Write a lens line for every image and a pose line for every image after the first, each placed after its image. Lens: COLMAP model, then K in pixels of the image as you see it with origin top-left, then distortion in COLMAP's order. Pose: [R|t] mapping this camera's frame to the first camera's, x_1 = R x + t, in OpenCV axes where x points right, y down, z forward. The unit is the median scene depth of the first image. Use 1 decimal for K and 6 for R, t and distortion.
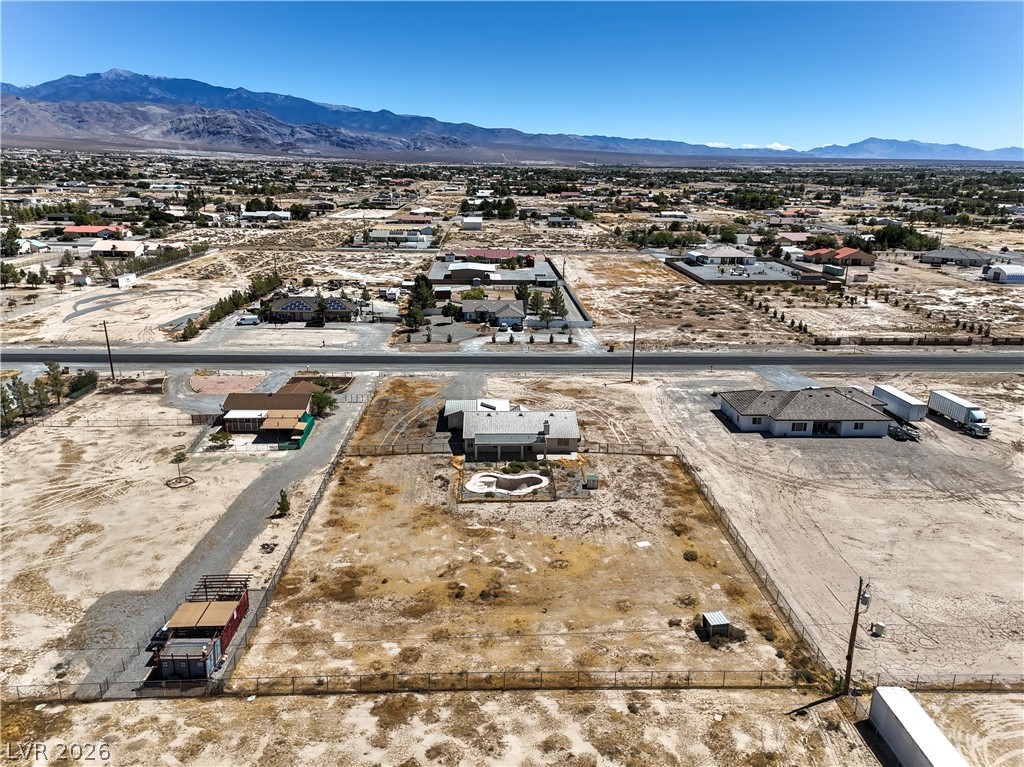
lens RADIAL K [[743.4, 0, 512.0], [0, 743.4, 383.5], [0, 0, 1]] dist [0.100248, -0.071562]
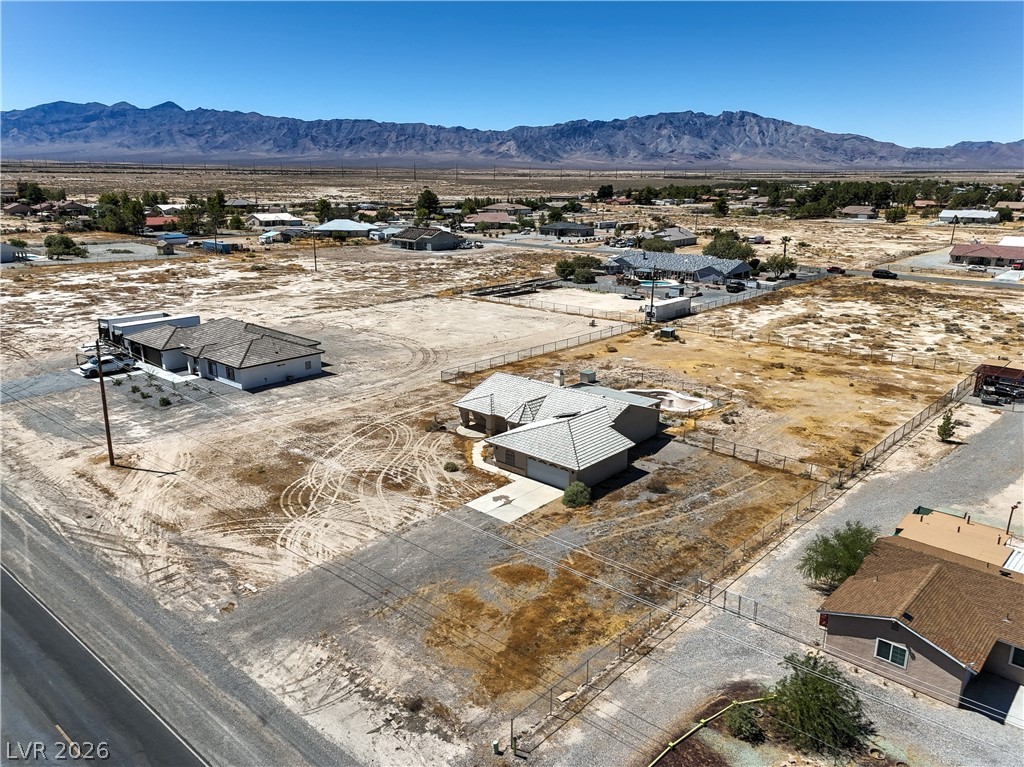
lens RADIAL K [[768.9, 0, 512.0], [0, 768.9, 383.5], [0, 0, 1]] dist [0.110280, -0.083743]
pose [[-0.724730, -0.204144, 0.658097, -0.459242], [0.176028, 0.868555, 0.463279, -0.325166], [-0.666168, 0.451595, -0.593533, 1.605814]]
